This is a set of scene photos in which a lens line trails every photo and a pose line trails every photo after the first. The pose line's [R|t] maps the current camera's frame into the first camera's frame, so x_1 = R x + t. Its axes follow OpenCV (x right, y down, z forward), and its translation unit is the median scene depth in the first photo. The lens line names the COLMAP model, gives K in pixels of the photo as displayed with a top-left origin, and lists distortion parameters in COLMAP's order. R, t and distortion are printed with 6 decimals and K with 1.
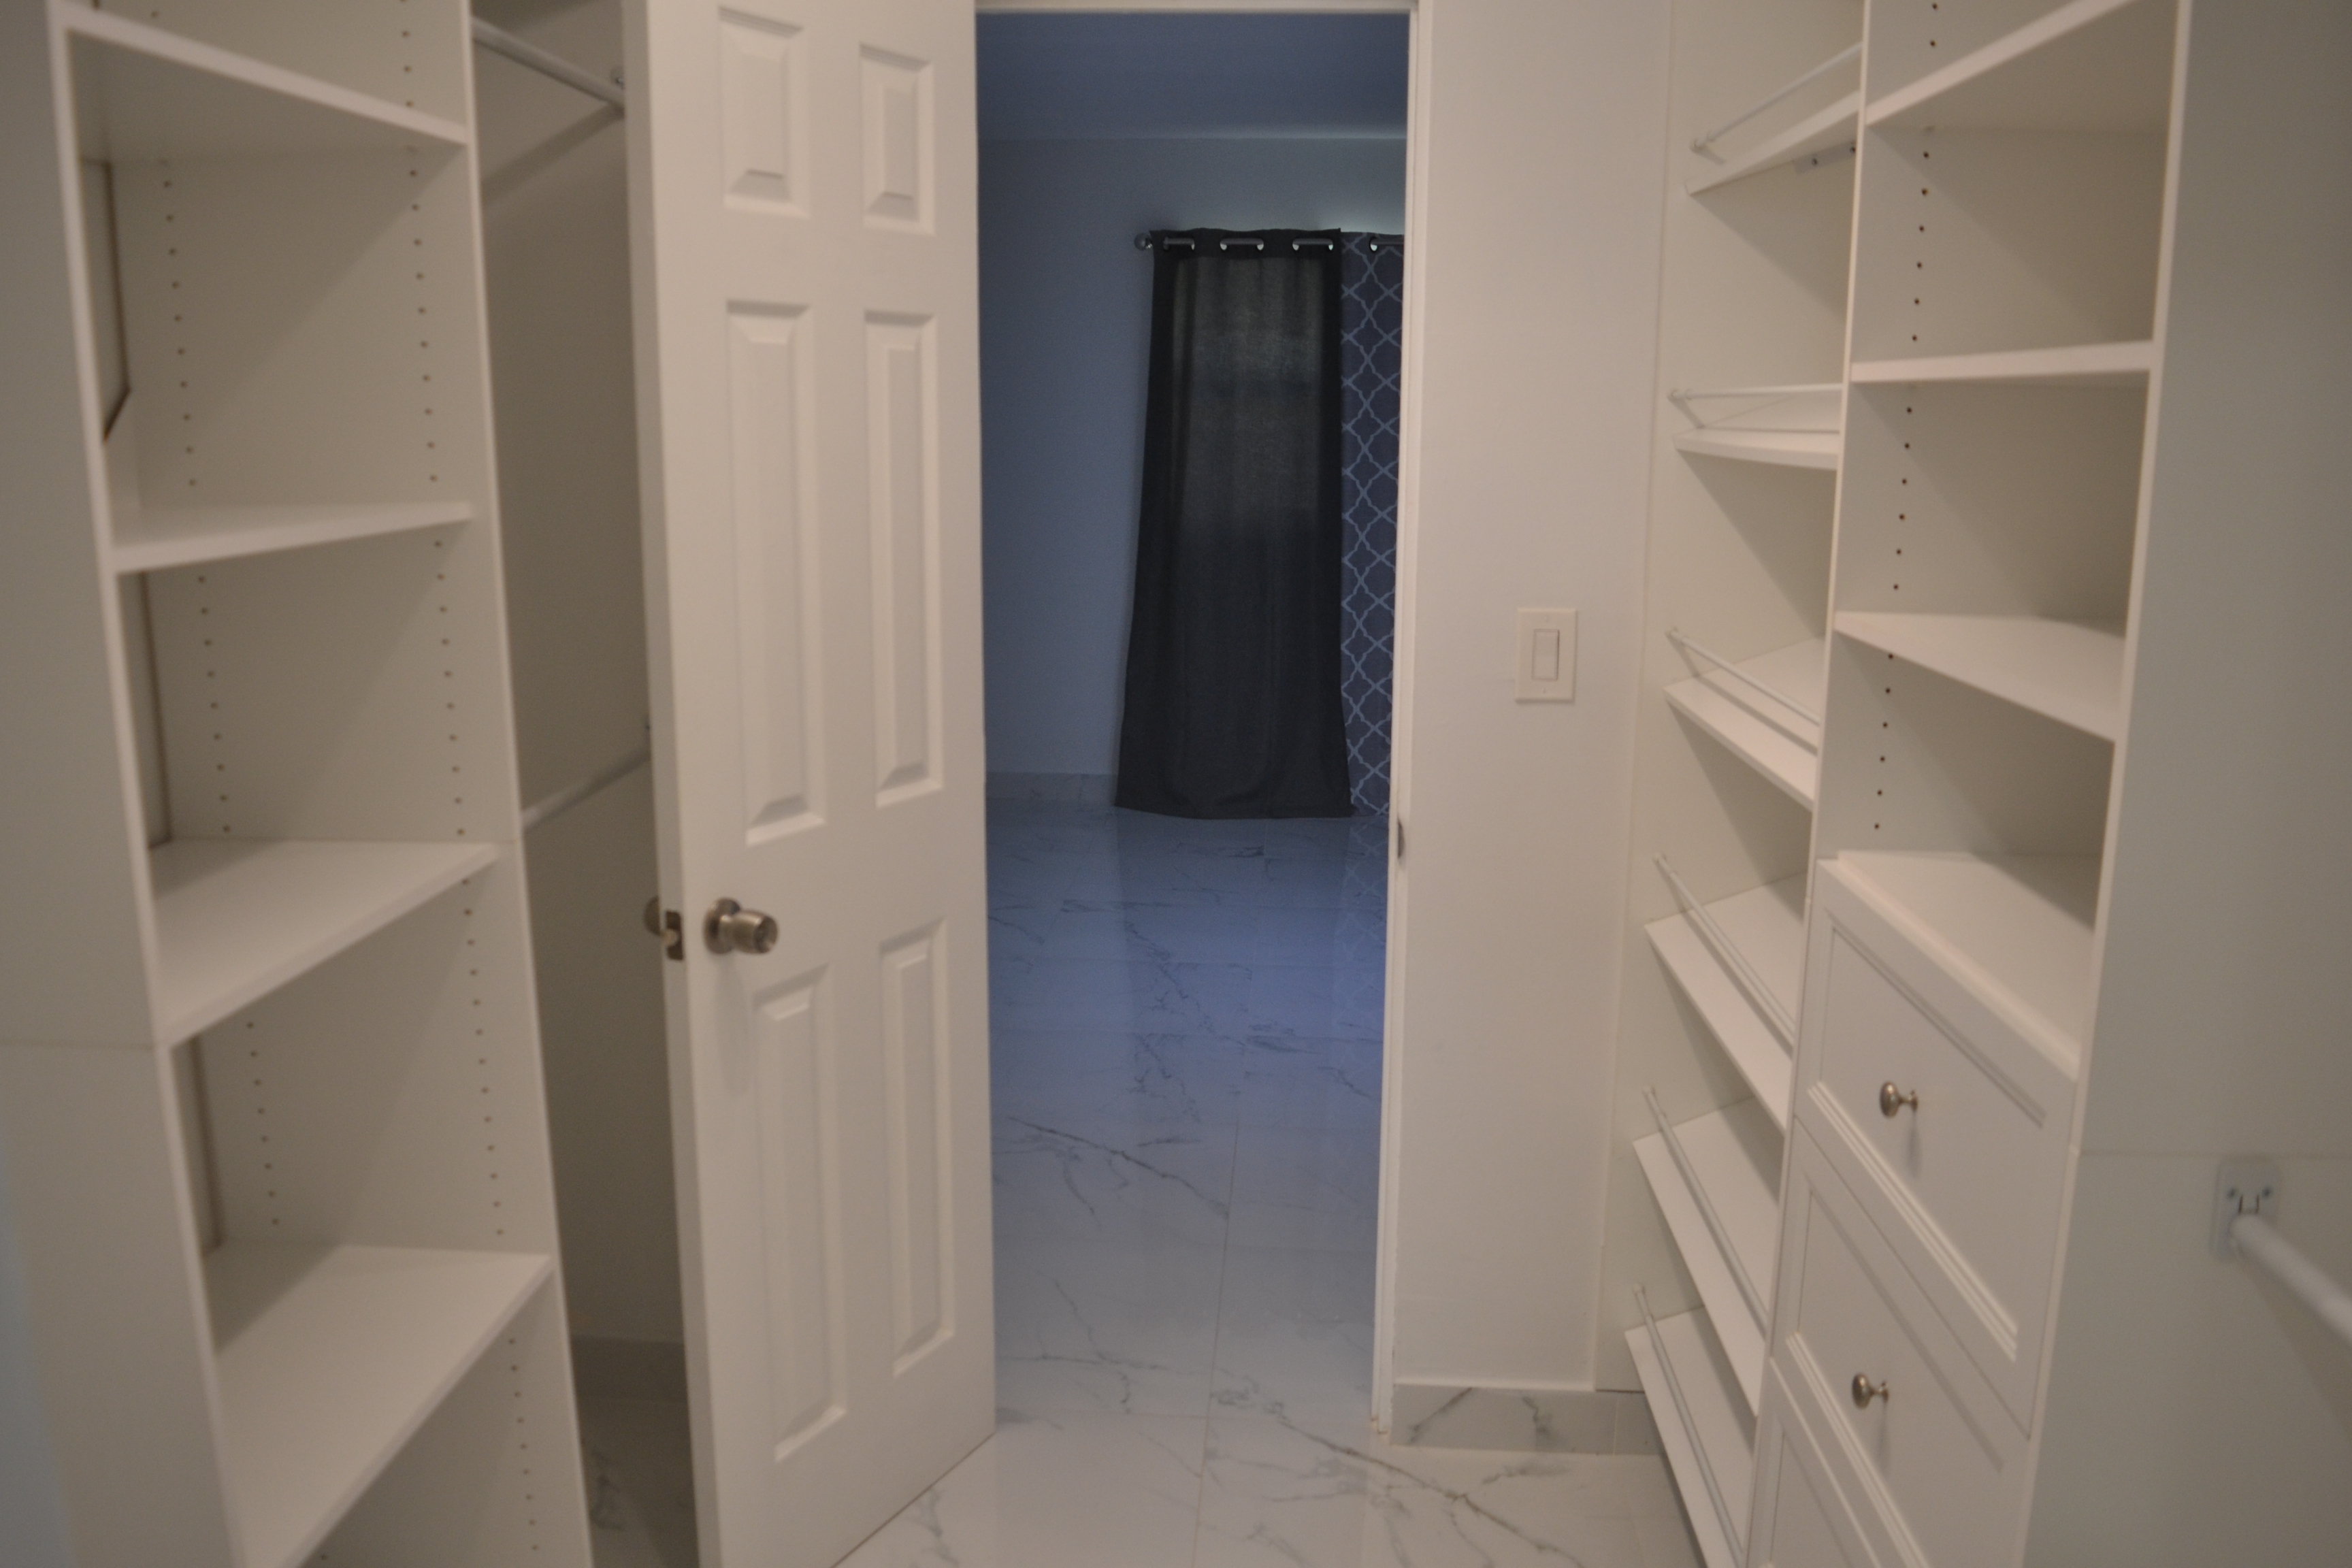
lens RADIAL K [[1862.5, 0, 1184.8], [0, 1862.5, 785.4], [0, 0, 1]] dist [-0.096289, 0.028630]
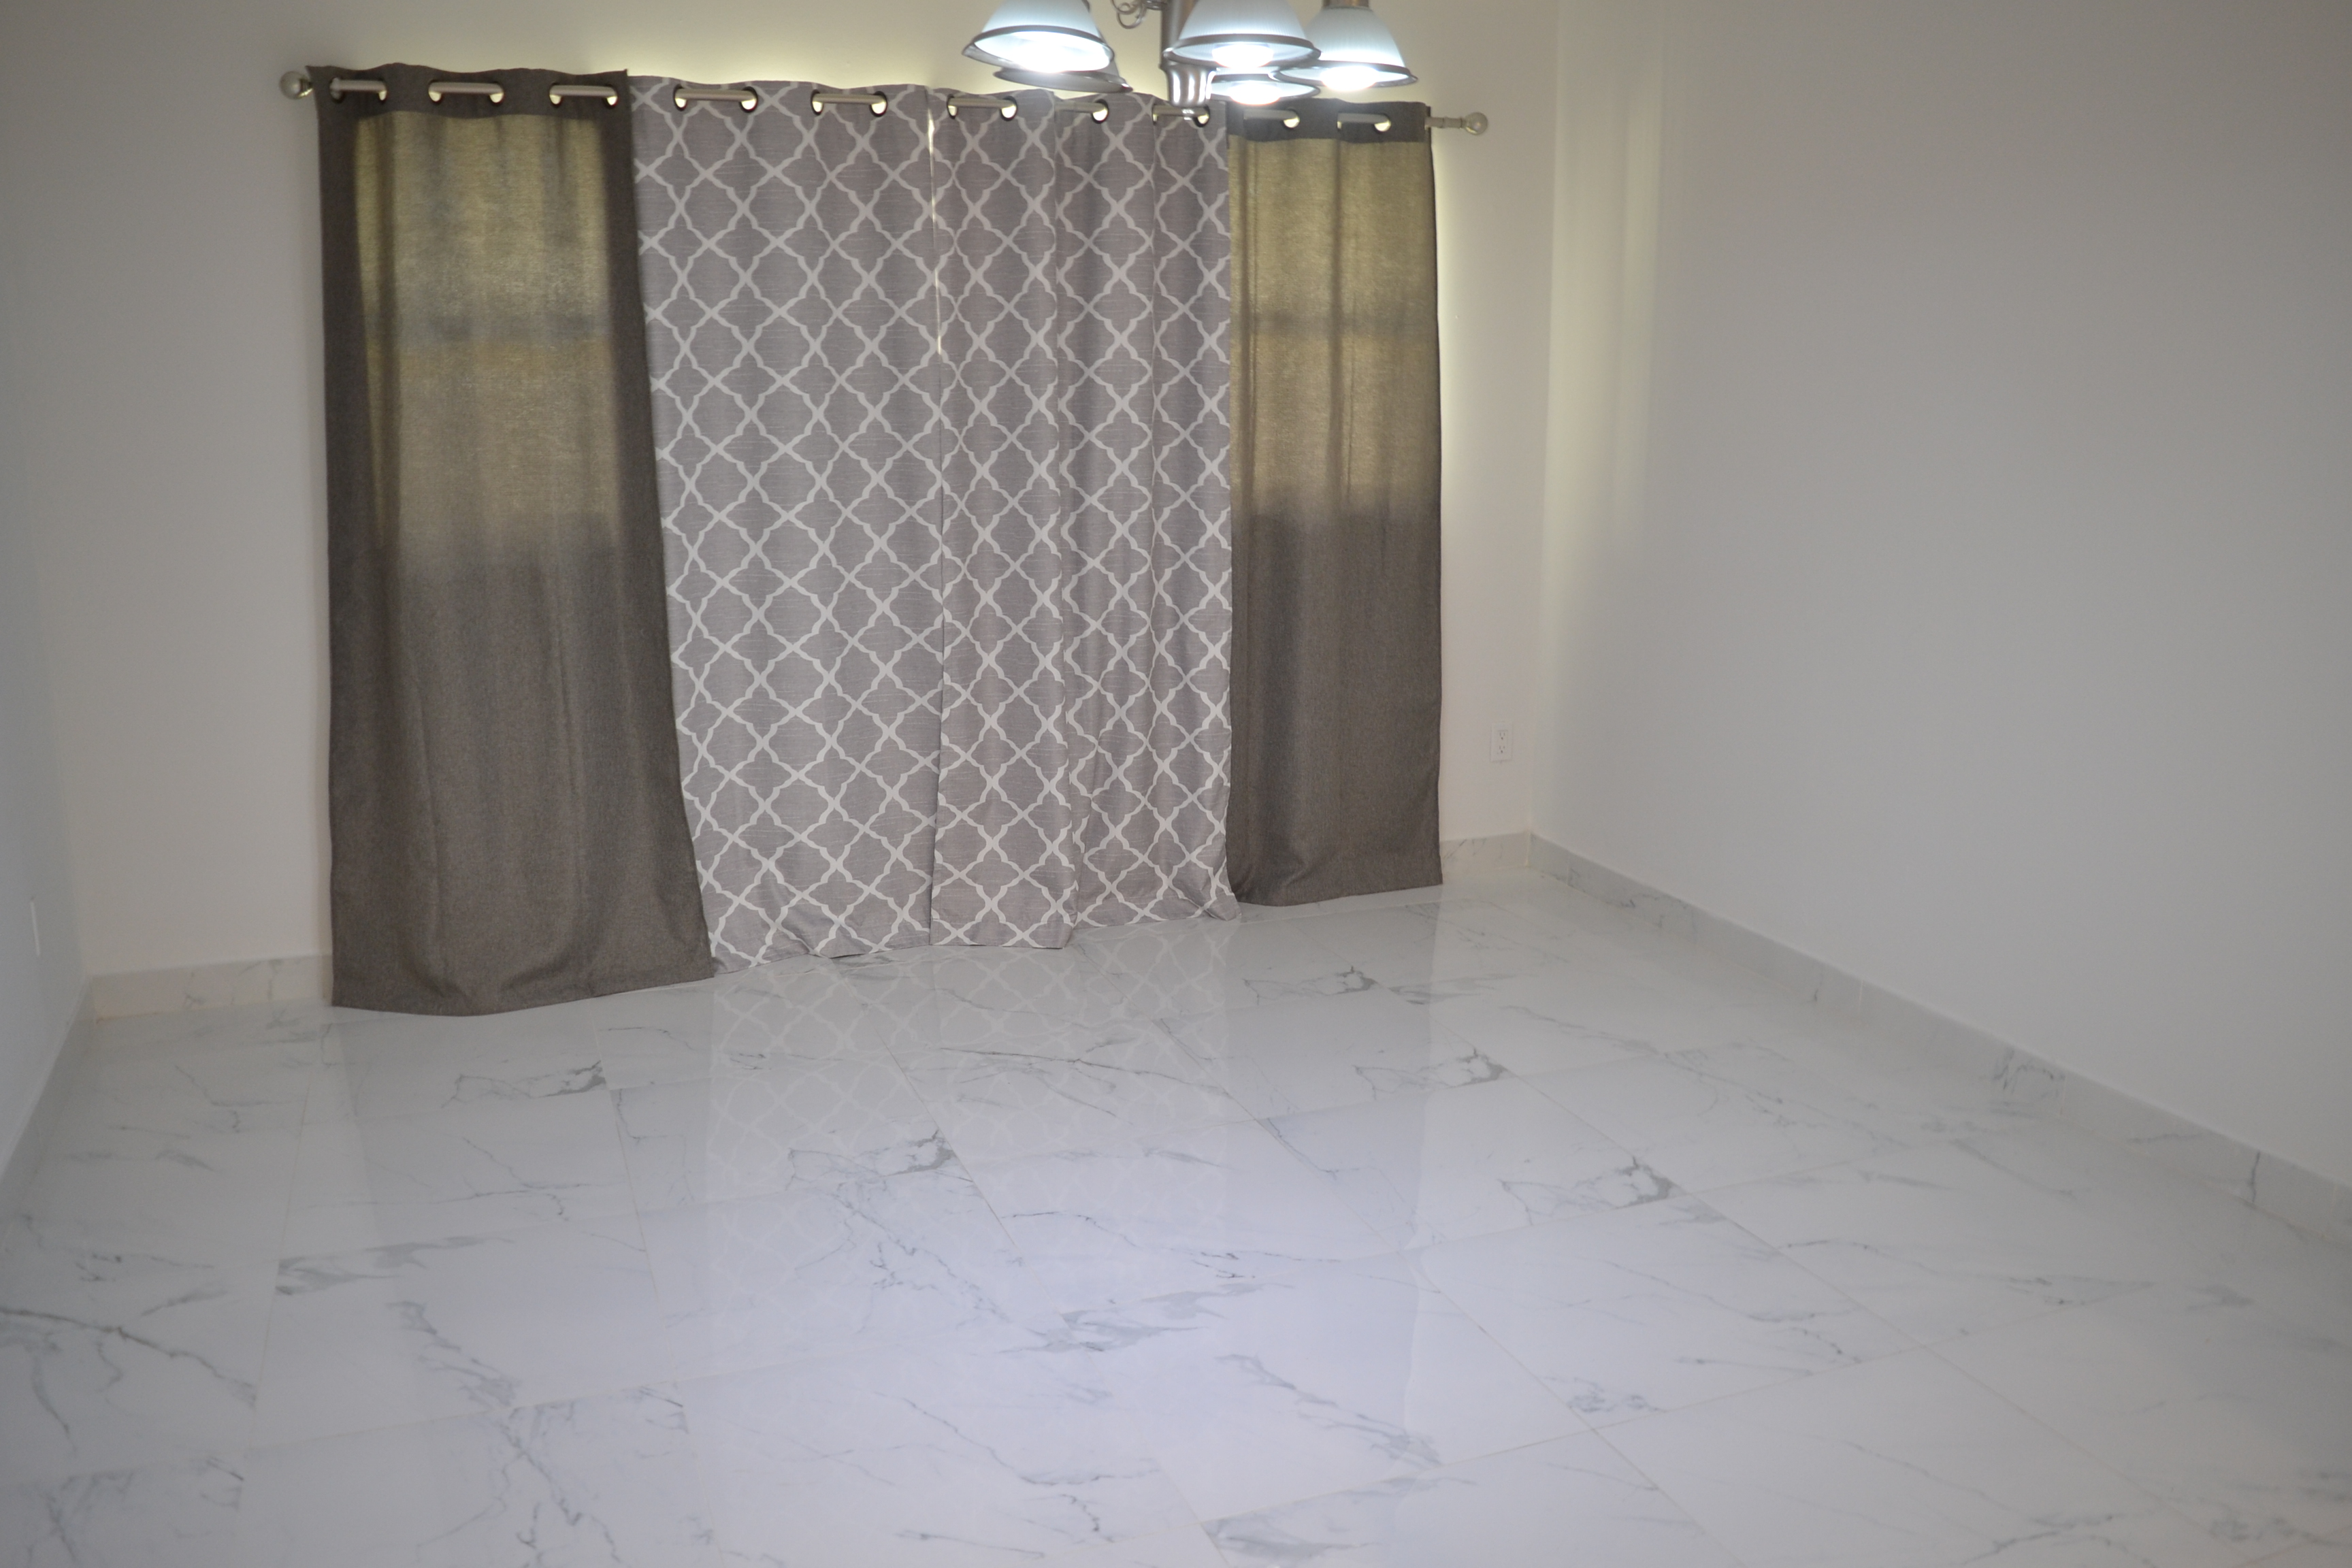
lens RADIAL K [[1862.5, 0, 1153.9], [0, 1862.5, 782.6], [0, 0, 1]] dist [-0.096289, 0.028630]
pose [[0.911111, -0.100805, 0.399643, -0.024879], [0.091006, 0.994901, 0.043476, -0.068215], [-0.401988, -0.003241, 0.915639, 0.347810]]
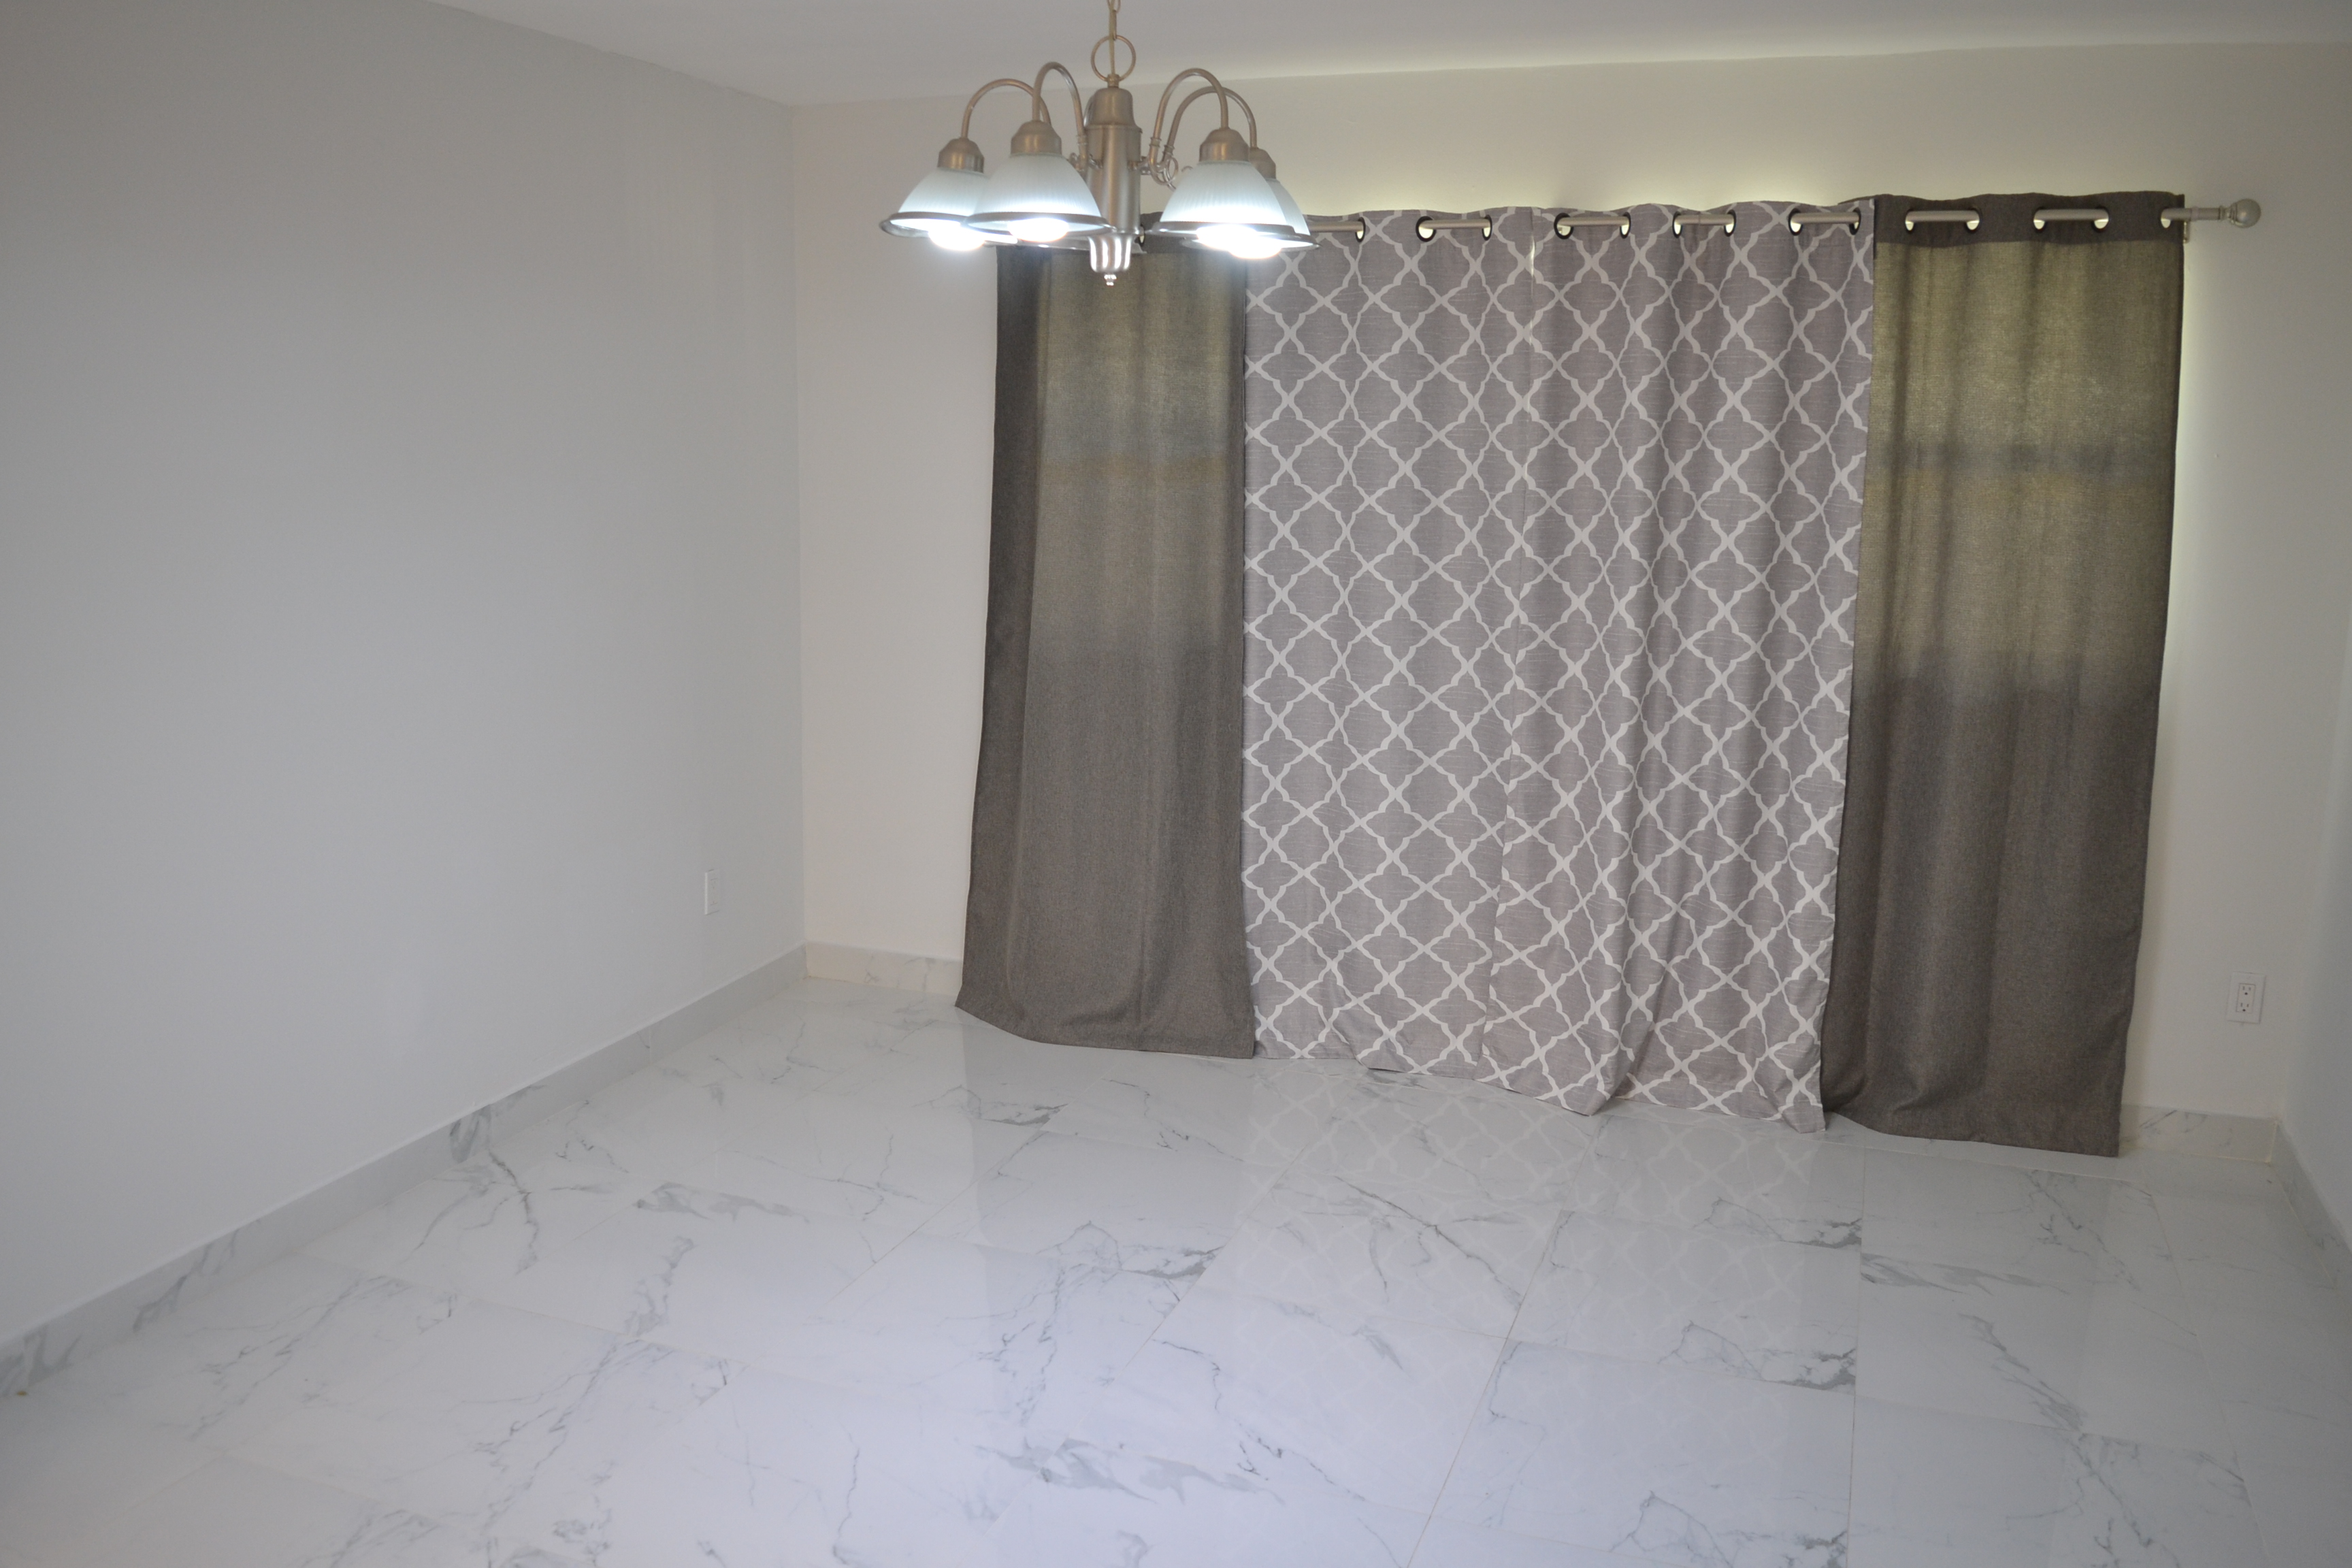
lens RADIAL K [[1862.5, 0, 1193.7], [0, 1862.5, 791.1], [0, 0, 1]] dist [-0.096289, 0.028630]
pose [[0.957315, 0.061908, -0.282339, 0.266375], [-0.065467, 0.997850, -0.003178, -0.081758], [0.281535, 0.021526, 0.959309, 0.337992]]
